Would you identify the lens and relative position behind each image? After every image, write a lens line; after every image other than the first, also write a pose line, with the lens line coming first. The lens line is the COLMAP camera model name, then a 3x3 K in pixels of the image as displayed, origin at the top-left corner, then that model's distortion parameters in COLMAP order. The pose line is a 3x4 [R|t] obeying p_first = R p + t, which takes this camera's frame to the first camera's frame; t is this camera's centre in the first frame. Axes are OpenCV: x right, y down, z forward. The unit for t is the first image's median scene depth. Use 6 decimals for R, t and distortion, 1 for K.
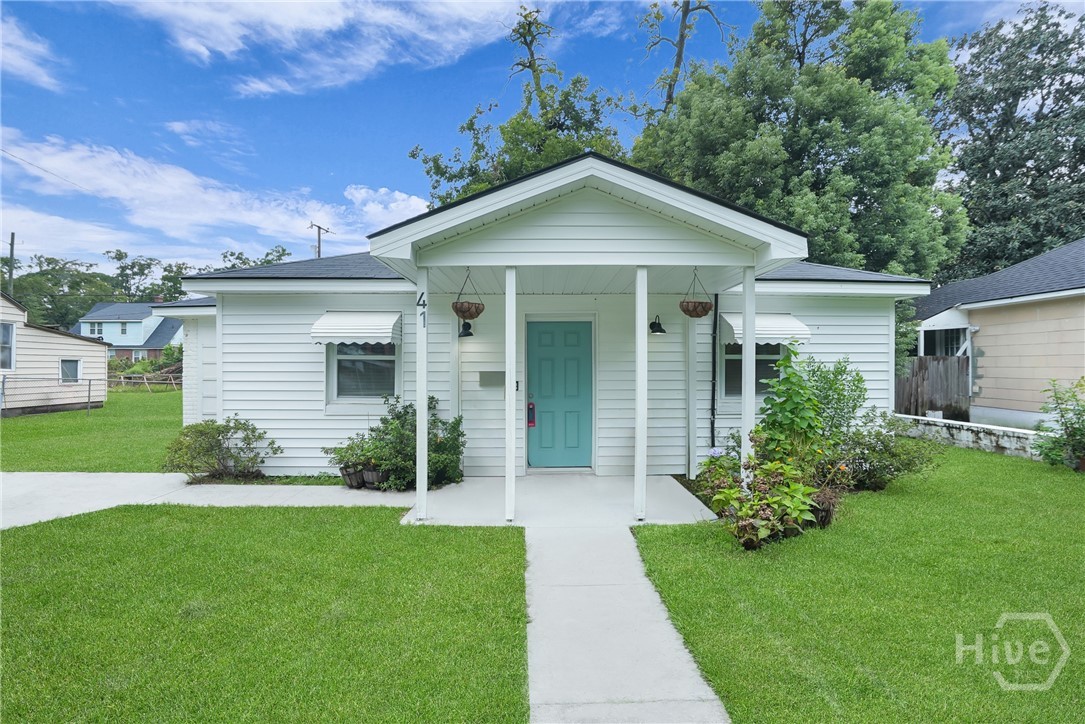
lens RADIAL K [[505.7, 0, 542.5], [0, 505.7, 362.0], [0, 0, 1]] dist [-0.035364, 0.000358]
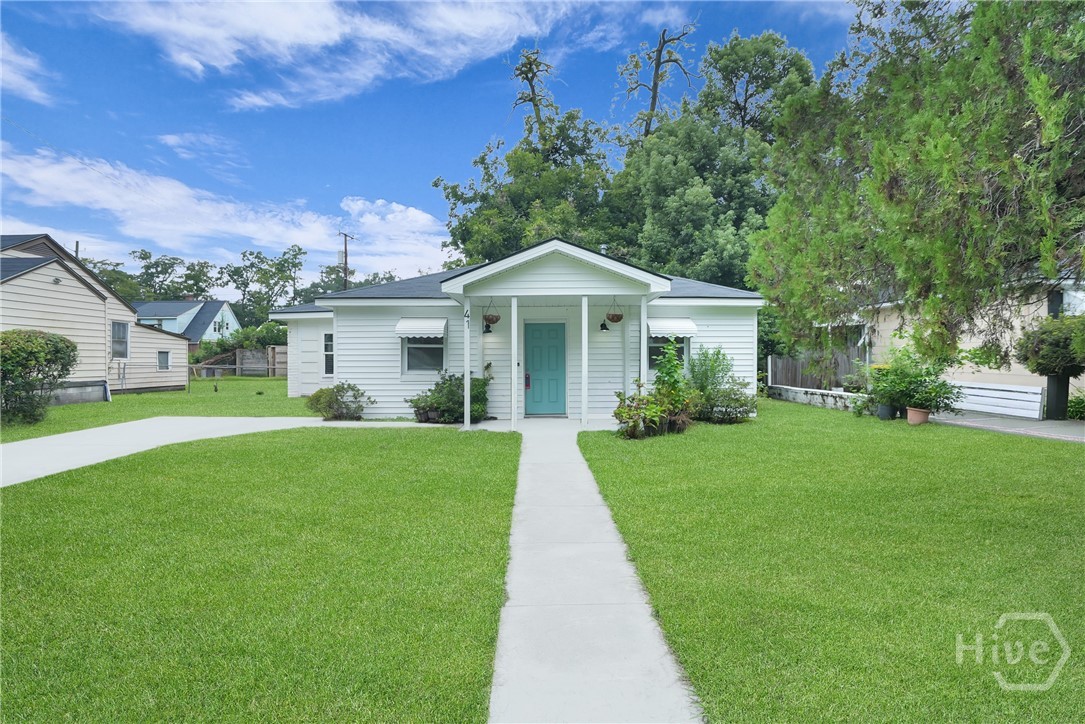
lens RADIAL K [[505.7, 0, 542.5], [0, 505.7, 362.0], [0, 0, 1]] dist [-0.035364, 0.000358]
pose [[0.999938, -0.002362, -0.010922, 0.023798], [0.002490, 0.999928, 0.011708, 0.013314], [0.010893, -0.011734, 0.999872, -0.336574]]
